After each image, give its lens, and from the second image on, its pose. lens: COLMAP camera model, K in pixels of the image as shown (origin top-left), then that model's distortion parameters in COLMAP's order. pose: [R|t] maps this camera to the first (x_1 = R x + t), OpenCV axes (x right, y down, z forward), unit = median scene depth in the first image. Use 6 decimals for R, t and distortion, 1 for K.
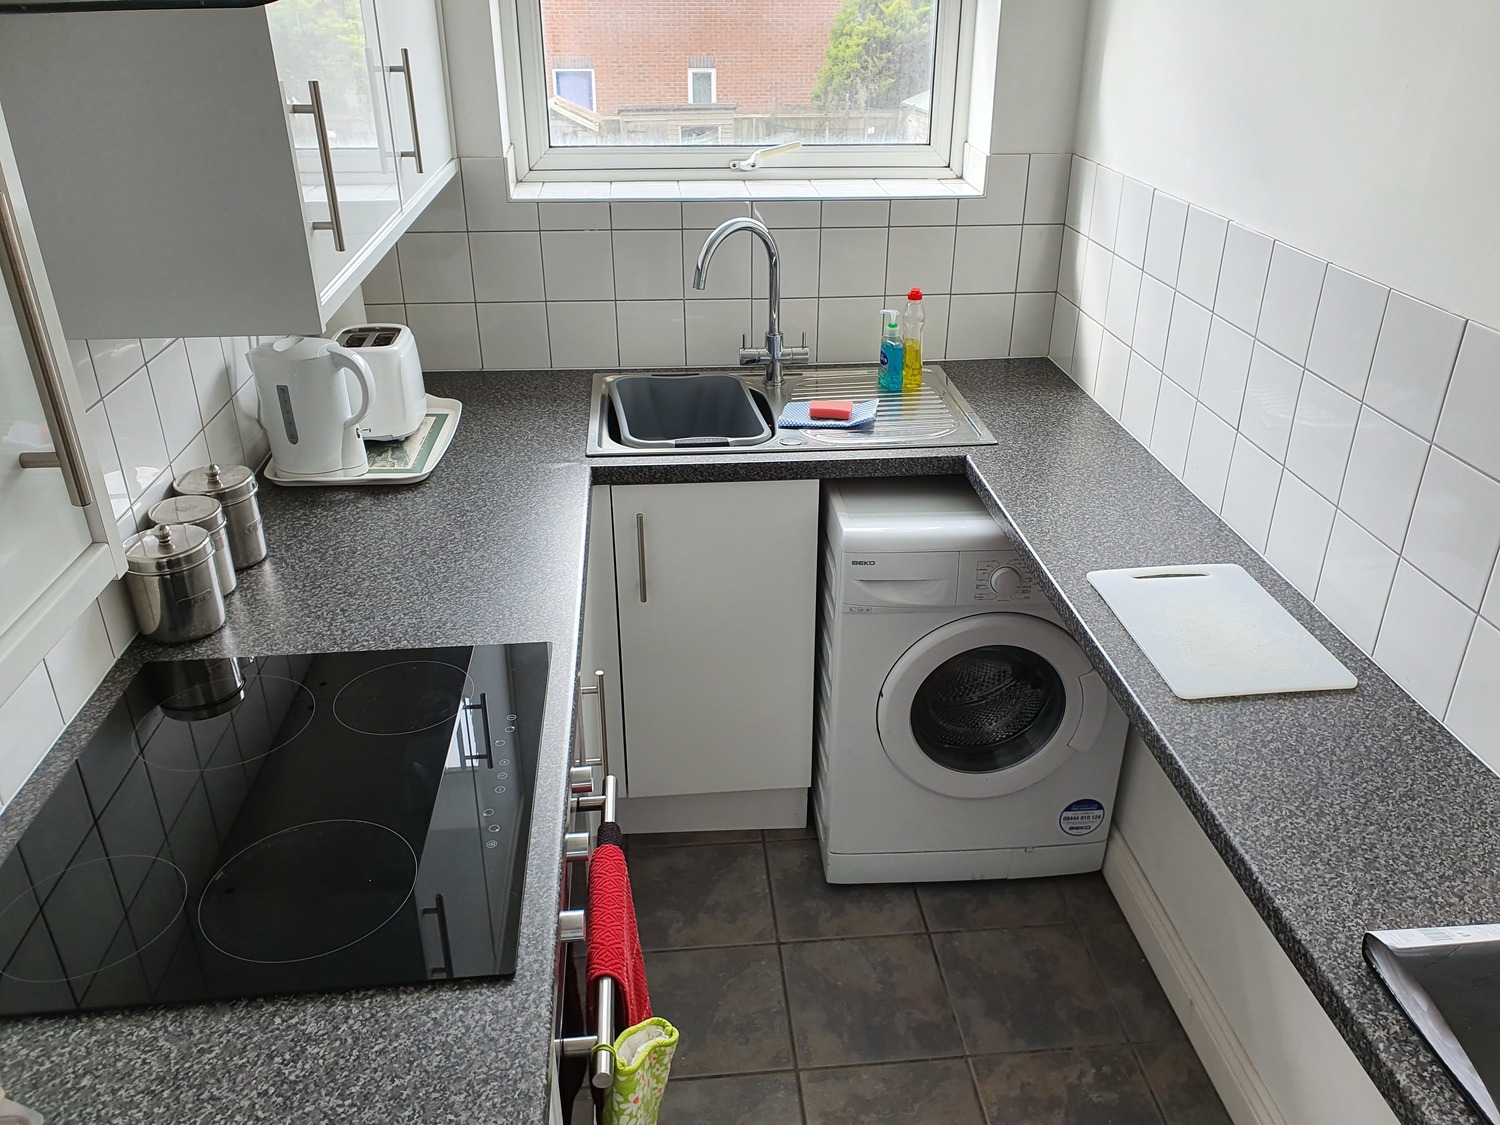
lens RADIAL K [[1139.0, 0, 749.7], [0, 1139.0, 558.4], [0, 0, 1]] dist [-0.013208, -0.008350]
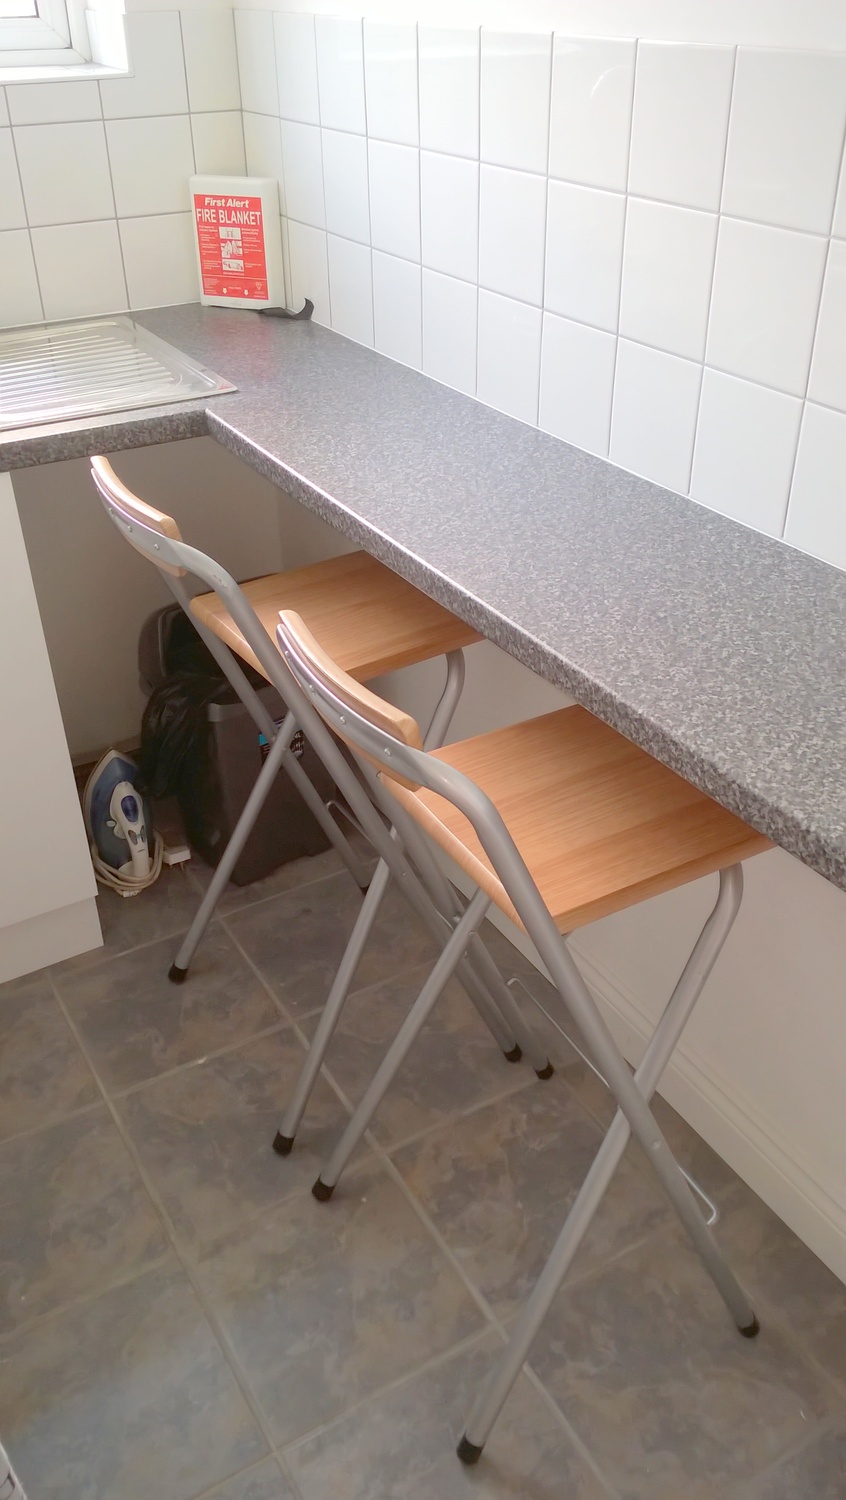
lens RADIAL K [[1215.9, 0, 426.8], [0, 1215.9, 750.8], [0, 0, 1]] dist [0.032497, -0.023701]
pose [[0.900616, -0.245497, 0.358640, -0.026411], [0.203841, 0.967395, 0.150320, 0.046088], [-0.383850, -0.062275, 0.921293, 0.256173]]
